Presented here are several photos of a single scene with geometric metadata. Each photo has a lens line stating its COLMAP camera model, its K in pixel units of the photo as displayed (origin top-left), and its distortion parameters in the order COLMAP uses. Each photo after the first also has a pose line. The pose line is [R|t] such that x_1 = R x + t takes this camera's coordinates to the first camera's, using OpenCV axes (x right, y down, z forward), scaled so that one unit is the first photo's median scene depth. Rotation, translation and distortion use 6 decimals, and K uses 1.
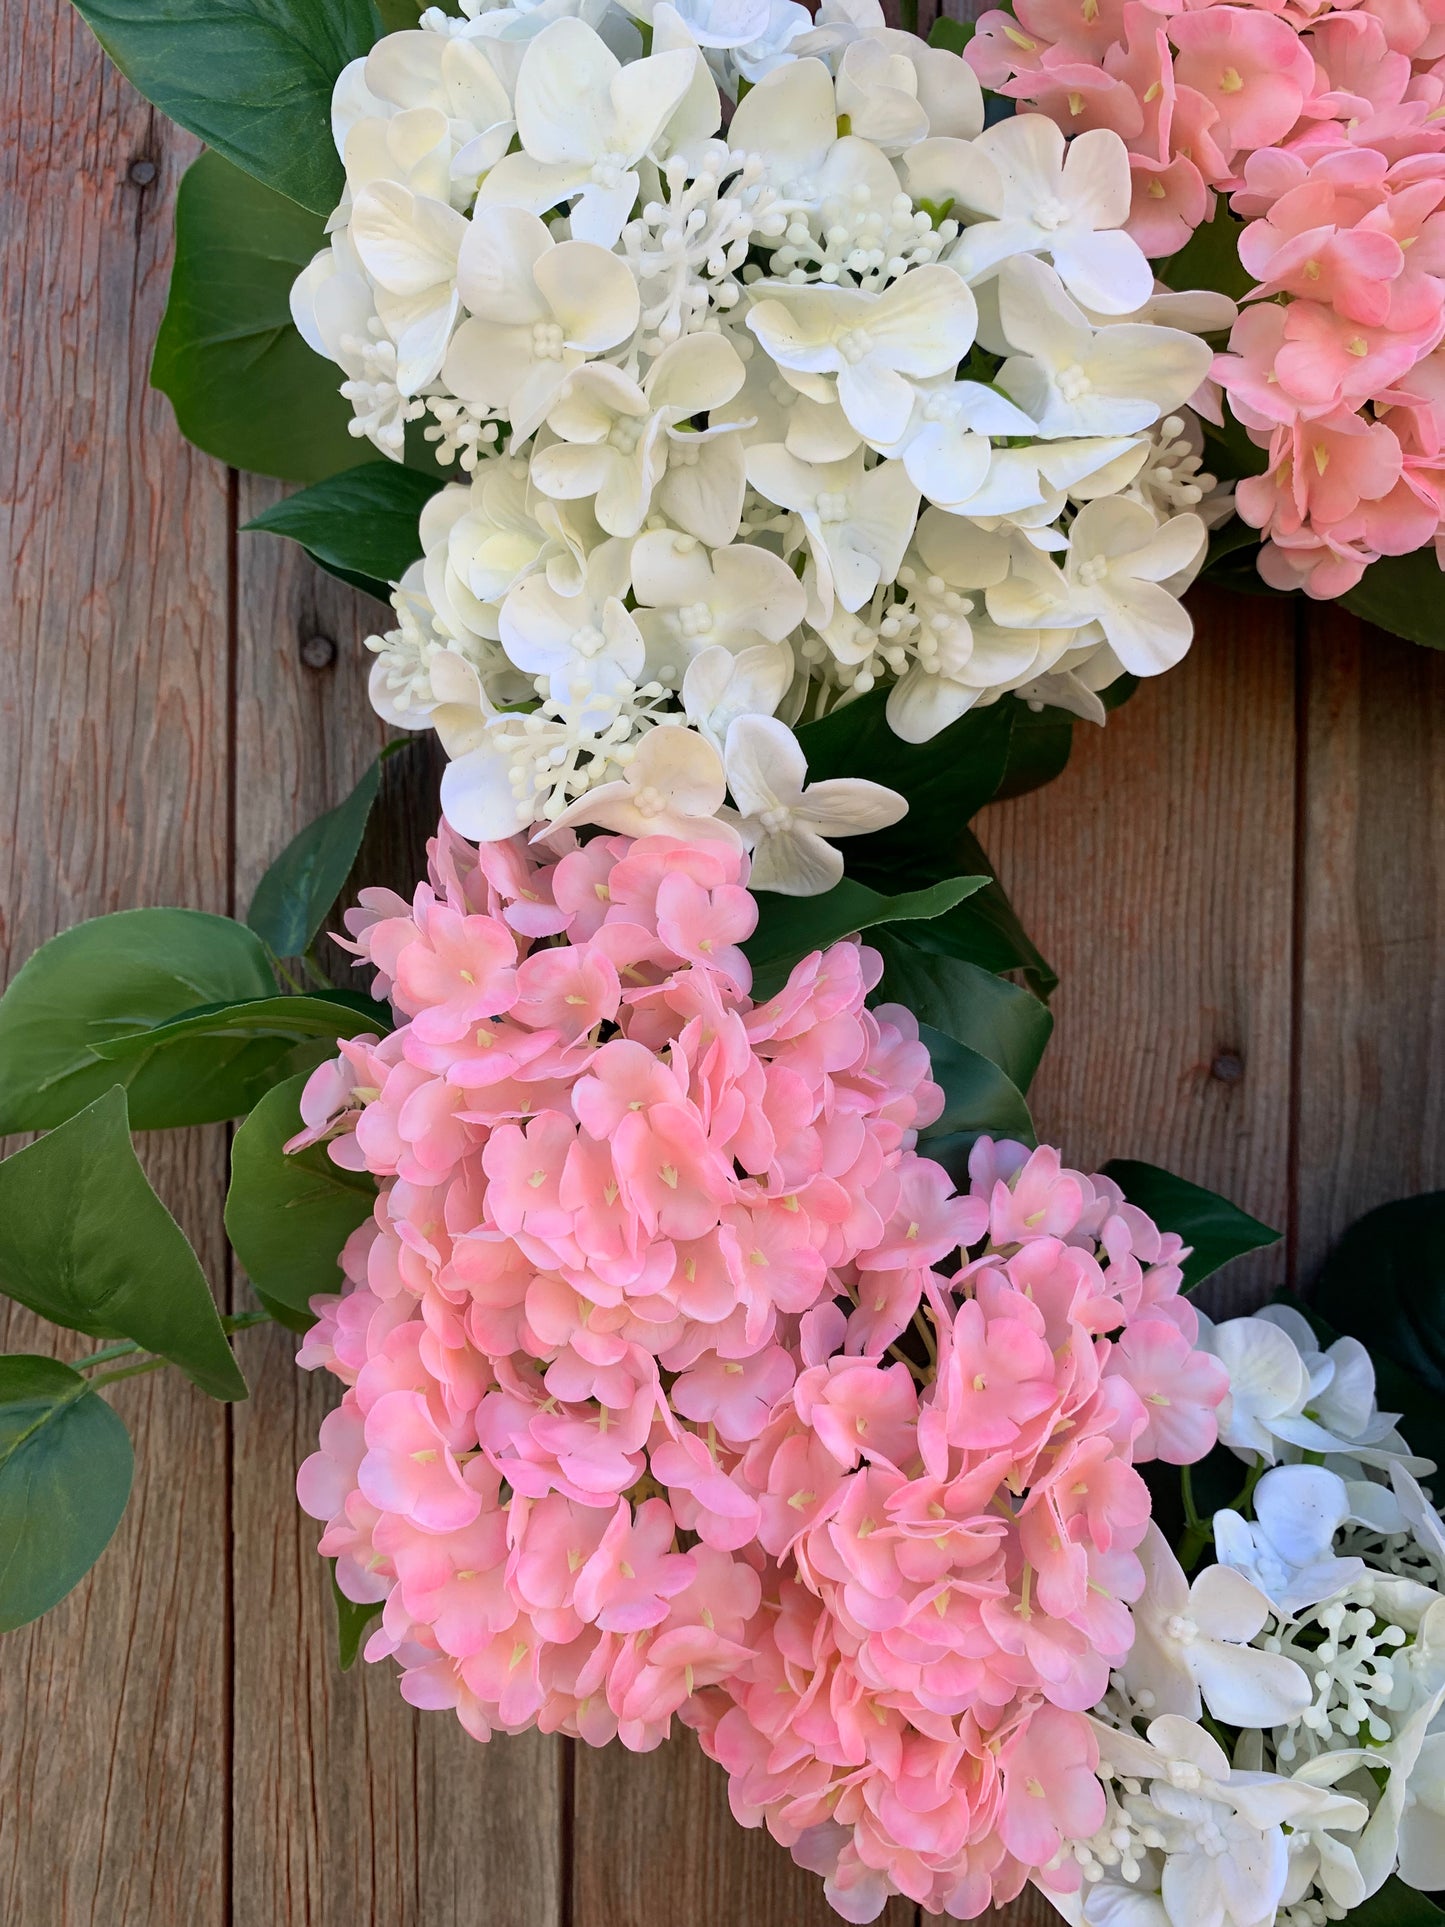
lens RADIAL K [[1525.6, 0, 693.2], [0, 1525.6, 947.3], [0, 0, 1]] dist [-0.003927, 0.001369]
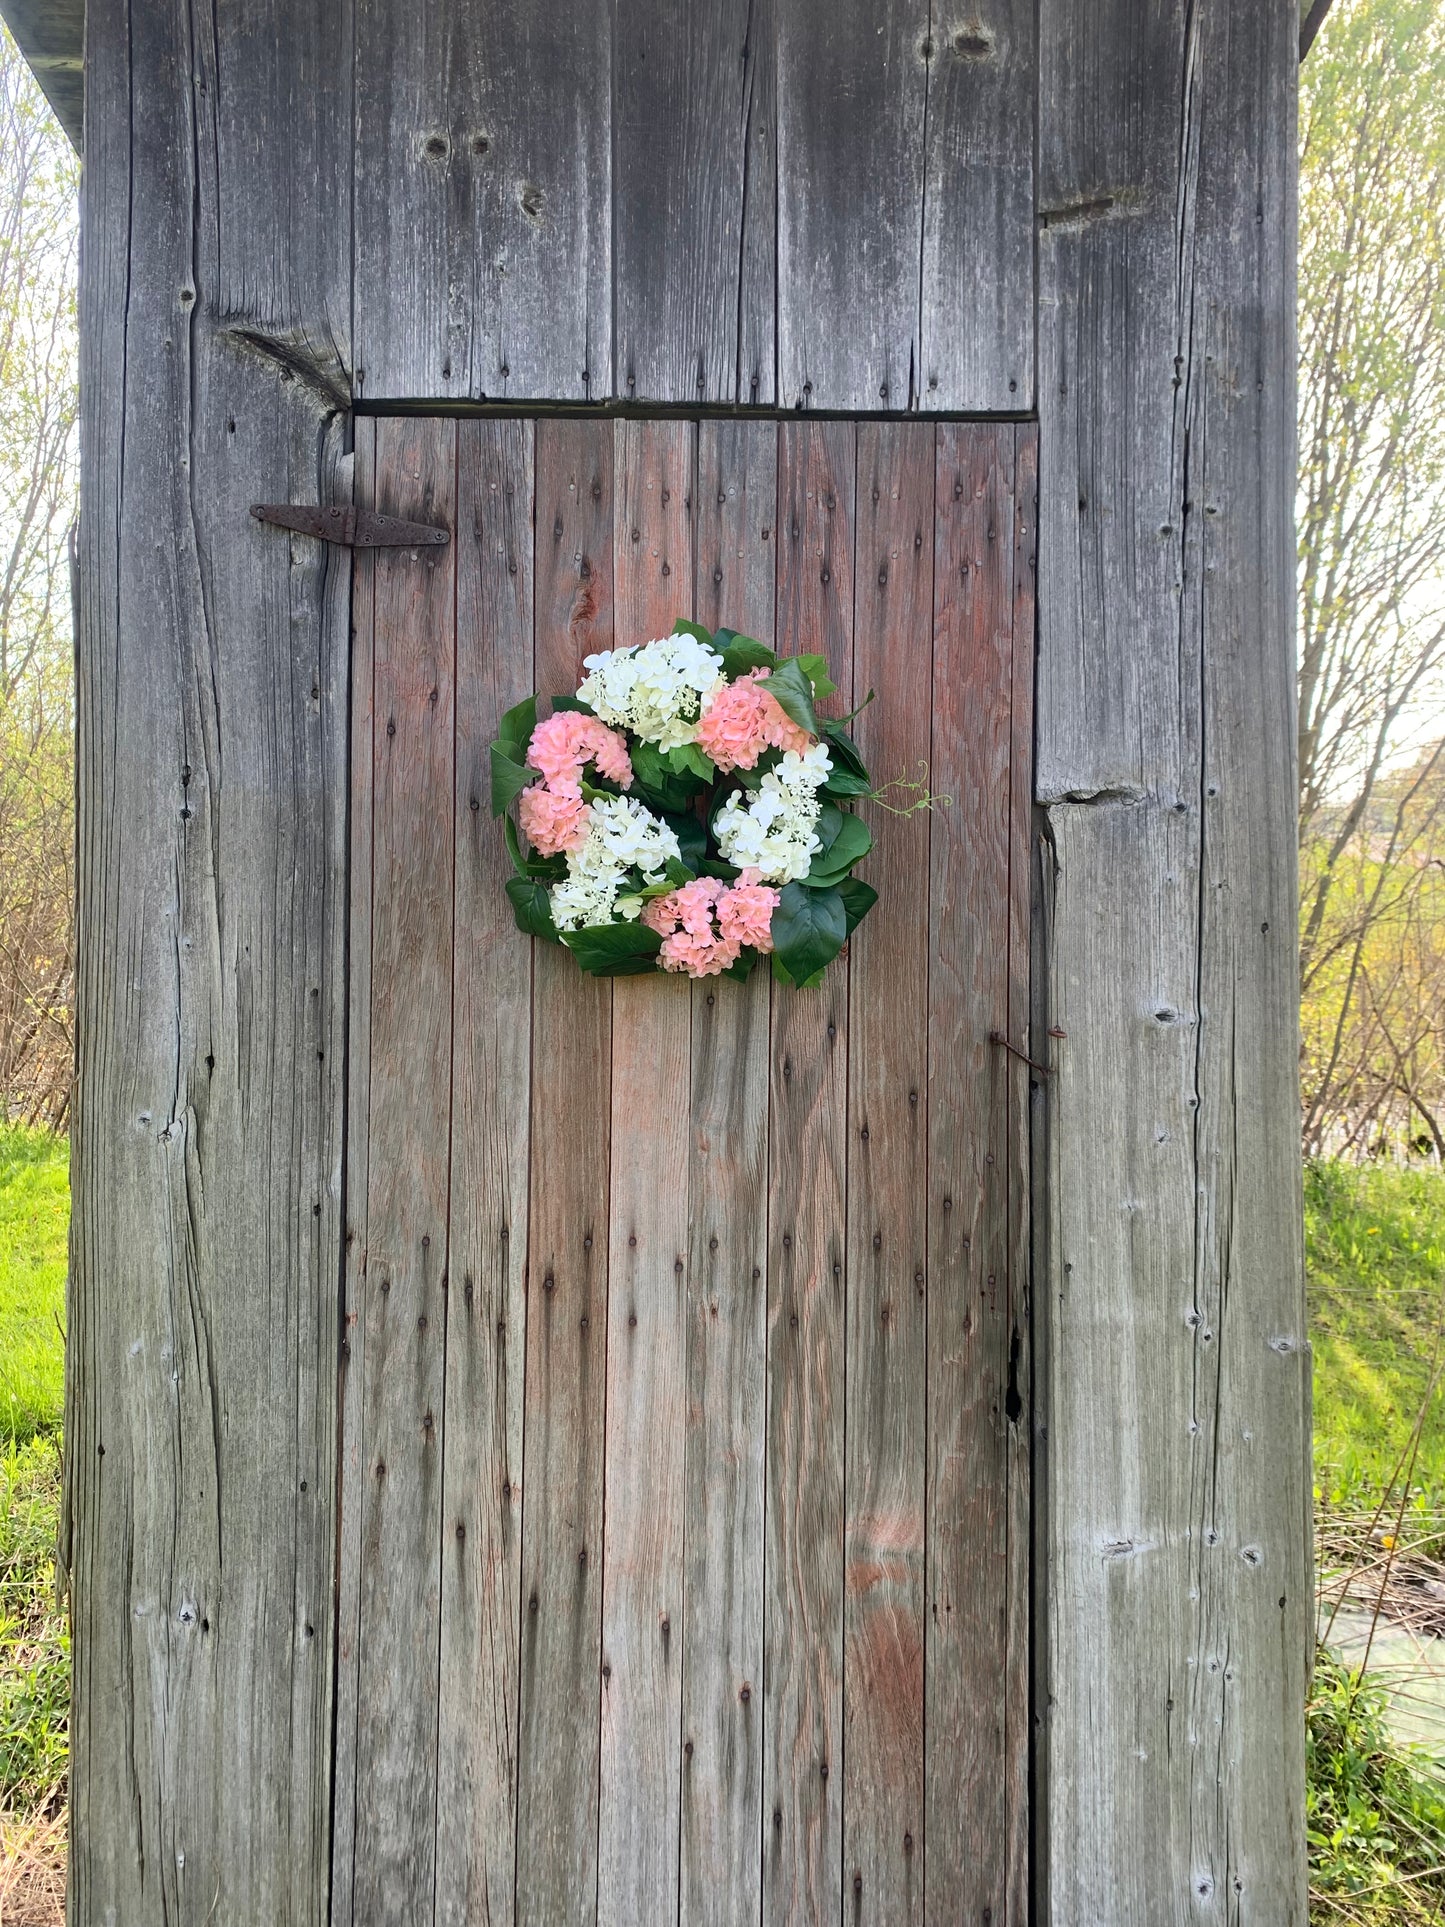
lens RADIAL K [[1525.6, 0, 728.4], [0, 1525.6, 955.1], [0, 0, 1]] dist [-0.003927, 0.001369]
pose [[0.998427, -0.000402, 0.056069, 0.250830], [0.001465, 0.999820, -0.018918, 0.336127], [-0.056052, 0.018971, 0.998248, -3.565830]]
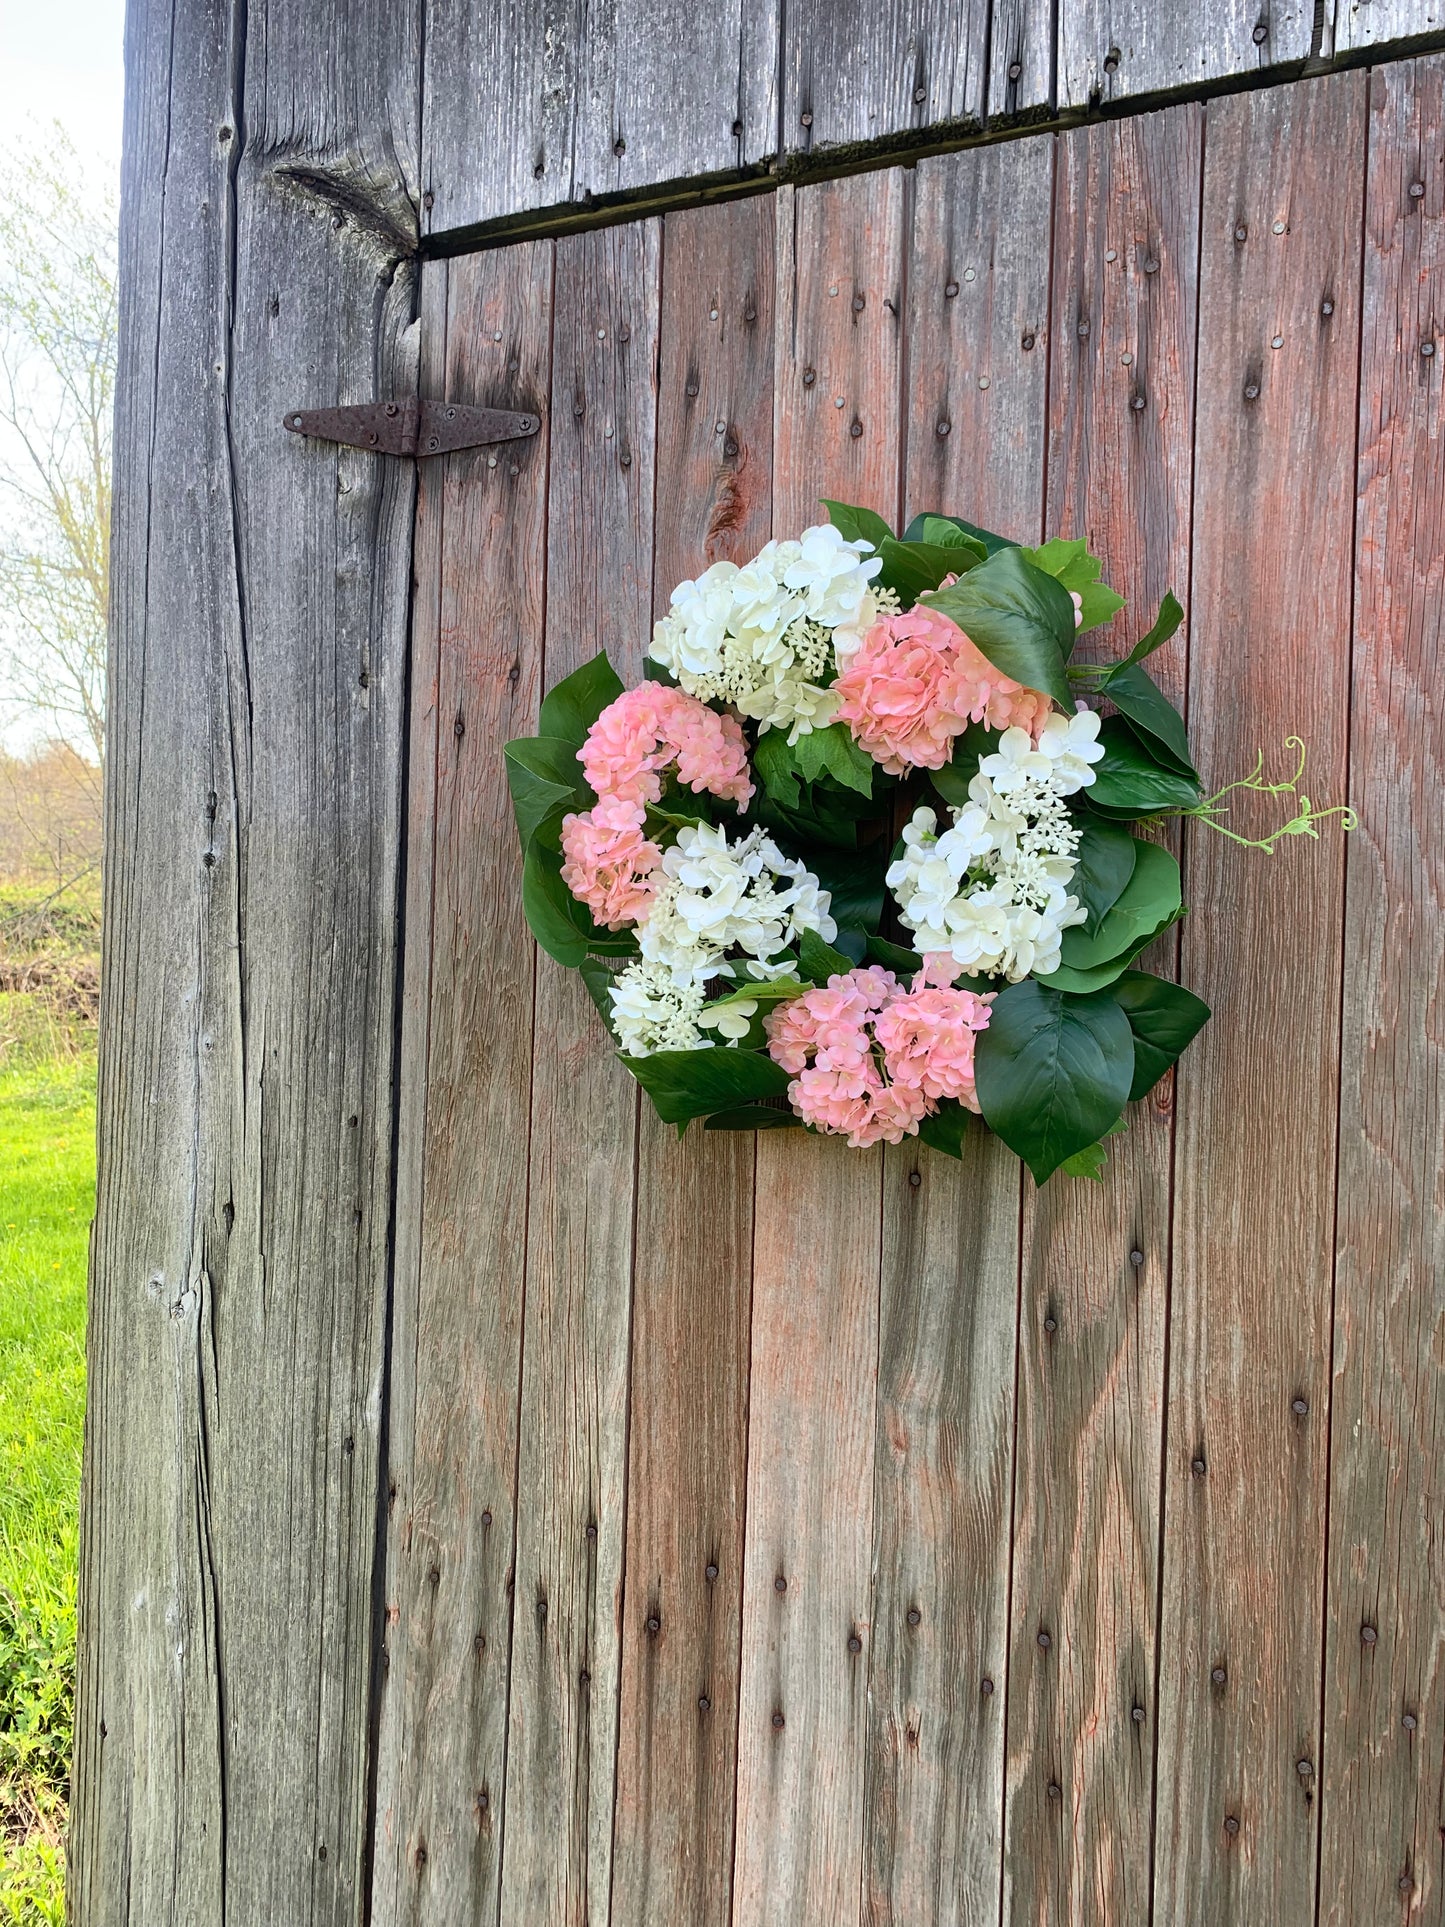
lens RADIAL K [[1525.6, 0, 697.7], [0, 1525.6, 947.6], [0, 0, 1]] dist [-0.003927, 0.001369]
pose [[0.922887, 0.014811, -0.384785, 1.095722], [-0.027525, 0.999241, -0.027555, 0.073679], [0.384085, 0.036021, 0.922595, -1.530540]]
